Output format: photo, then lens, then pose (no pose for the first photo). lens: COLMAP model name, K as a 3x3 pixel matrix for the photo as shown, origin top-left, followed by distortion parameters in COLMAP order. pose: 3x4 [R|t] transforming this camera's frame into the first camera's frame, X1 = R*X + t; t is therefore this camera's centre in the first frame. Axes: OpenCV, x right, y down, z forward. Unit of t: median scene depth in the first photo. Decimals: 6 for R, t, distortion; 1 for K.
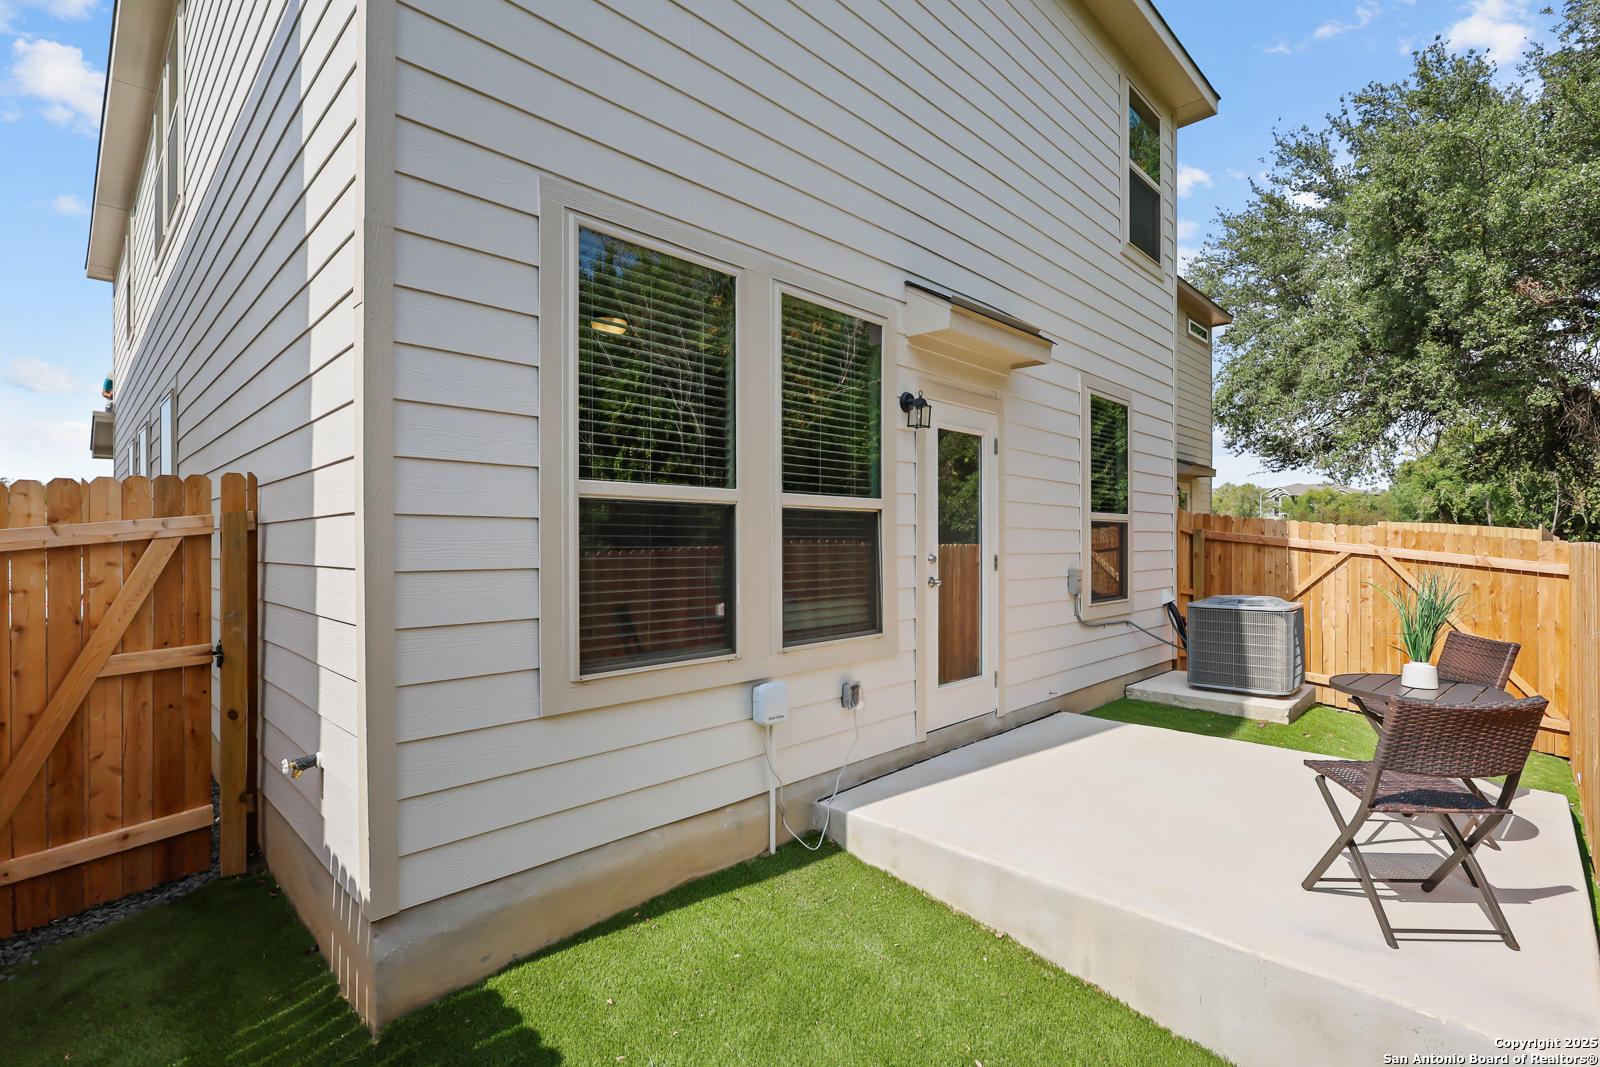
lens RADIAL K [[746.2, 0, 795.3], [0, 746.2, 540.4], [0, 0, 1]] dist [0.001557, 0.000208]
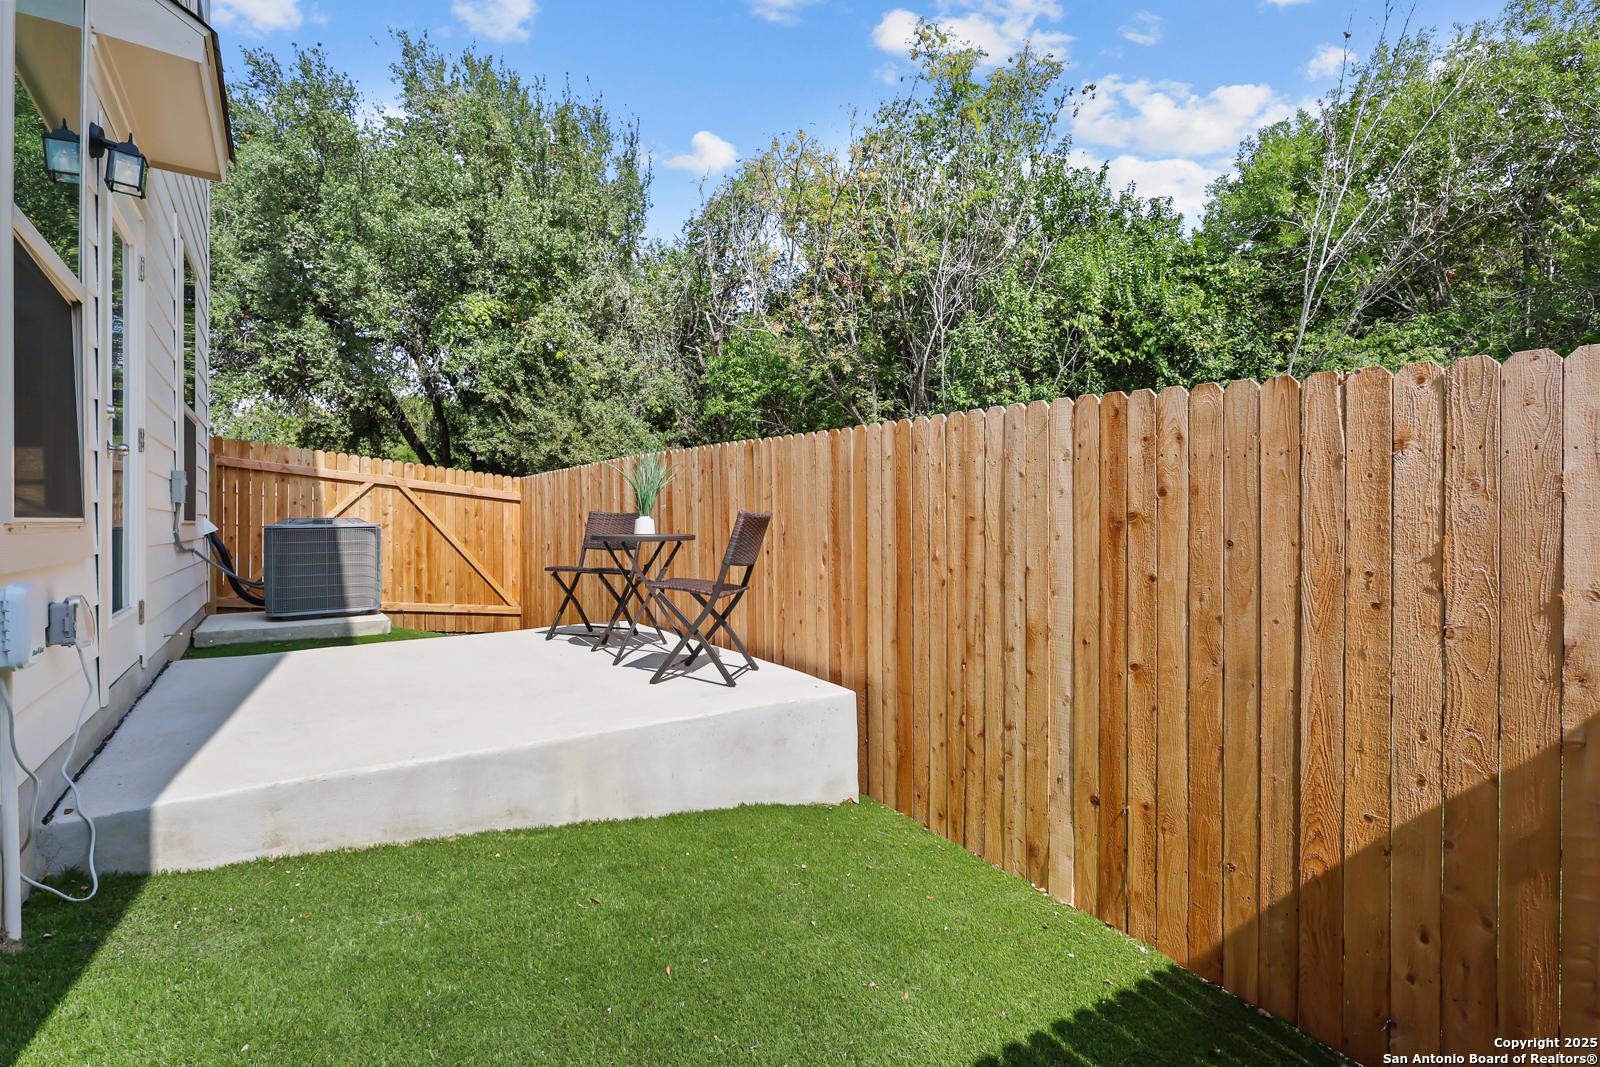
lens RADIAL K [[746.2, 0, 795.3], [0, 746.2, 540.4], [0, 0, 1]] dist [0.001557, 0.000208]
pose [[0.190776, -0.027302, 0.981254, -0.242714], [0.005010, 0.999627, 0.026839, 0.090462], [-0.981621, -0.000204, 0.190841, 0.249138]]
